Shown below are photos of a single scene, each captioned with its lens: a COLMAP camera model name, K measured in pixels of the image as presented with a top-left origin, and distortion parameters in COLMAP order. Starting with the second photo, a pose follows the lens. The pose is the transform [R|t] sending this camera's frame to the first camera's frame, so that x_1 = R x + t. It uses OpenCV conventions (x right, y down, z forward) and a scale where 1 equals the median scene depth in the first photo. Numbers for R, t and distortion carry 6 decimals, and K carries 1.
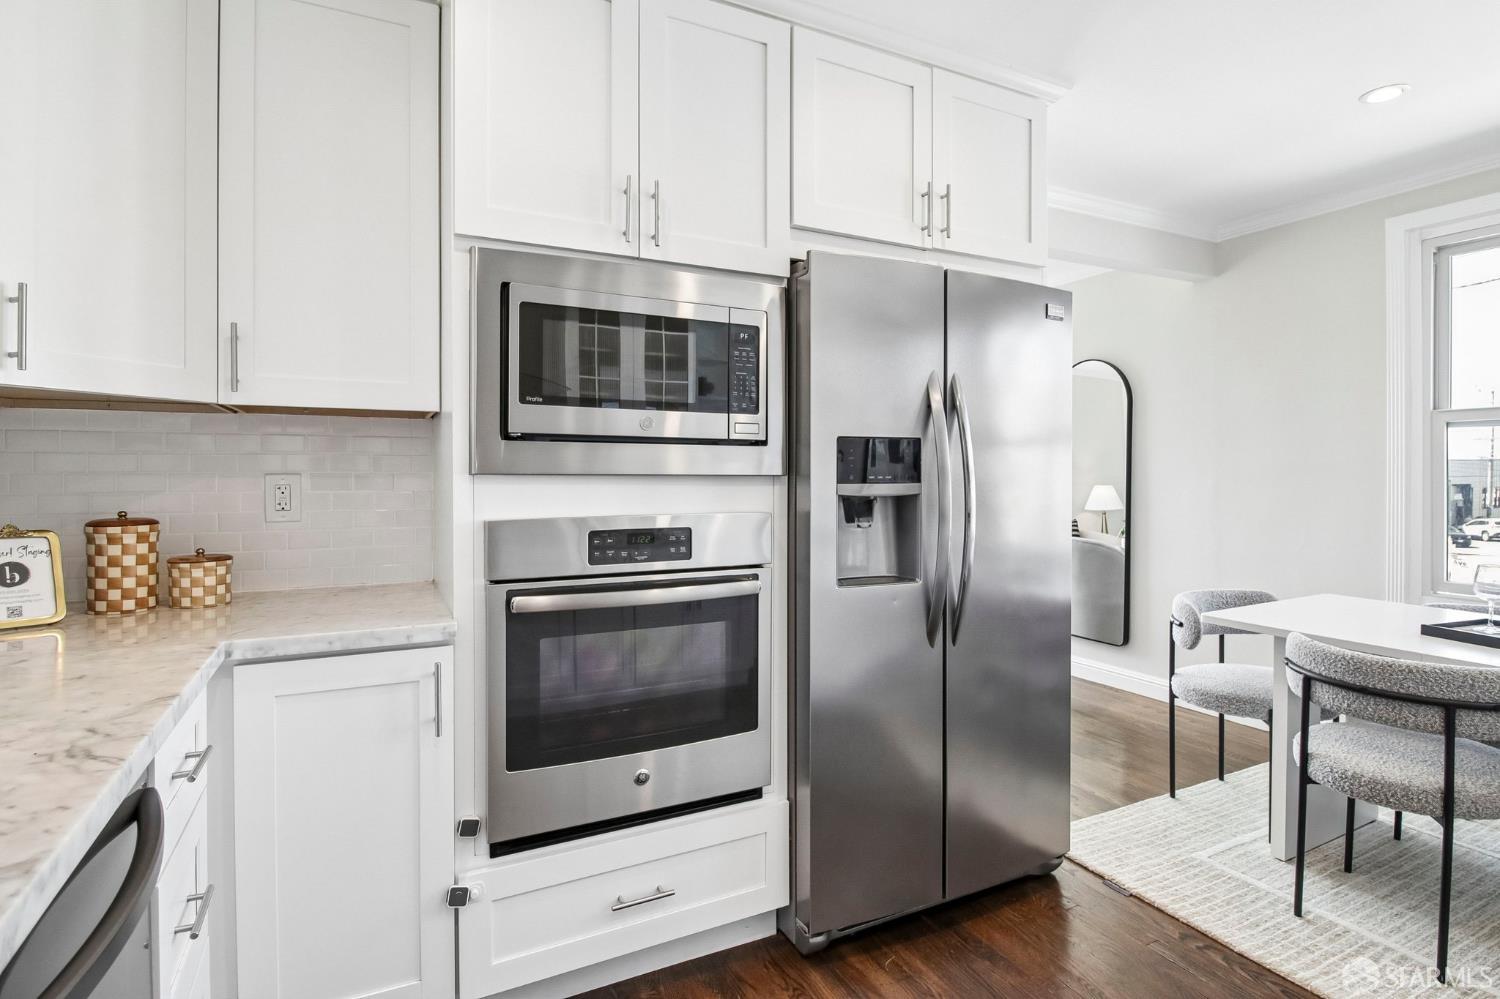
lens RADIAL K [[765.1, 0, 740.8], [0, 765.1, 474.7], [0, 0, 1]] dist [0.003540, -0.013471]
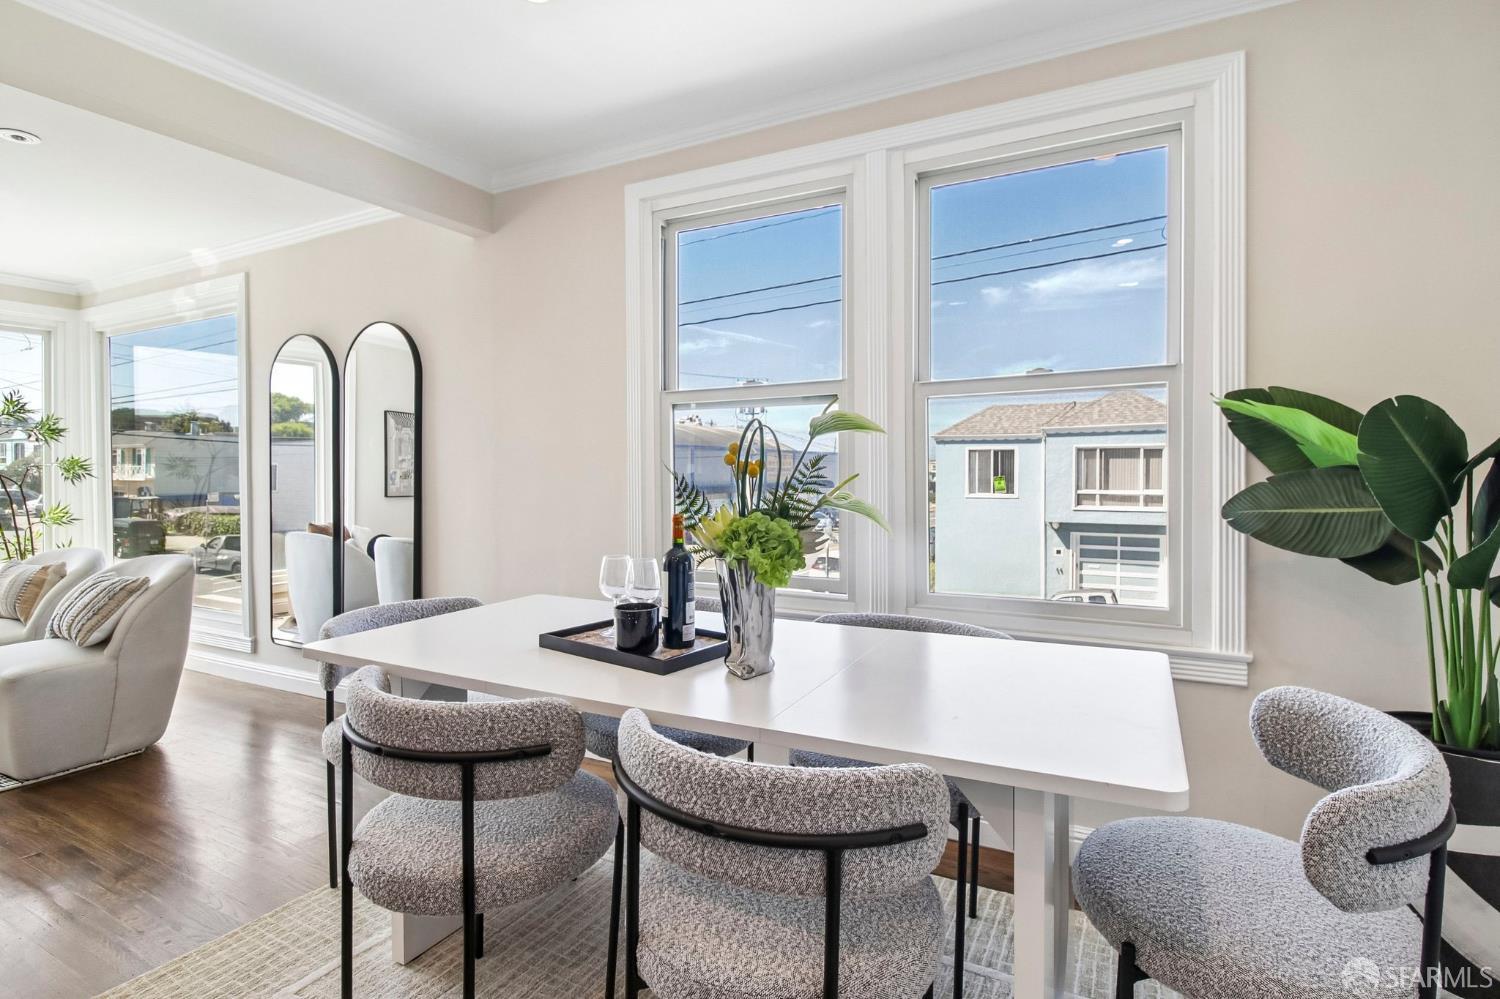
lens RADIAL K [[765.1, 0, 744.7], [0, 765.1, 476.6], [0, 0, 1]] dist [0.003540, -0.013471]
pose [[0.820984, -0.004485, 0.570933, 0.448989], [0.003186, 0.999990, 0.003273, 0.019665], [-0.570942, -0.000868, 0.820990, 0.151522]]
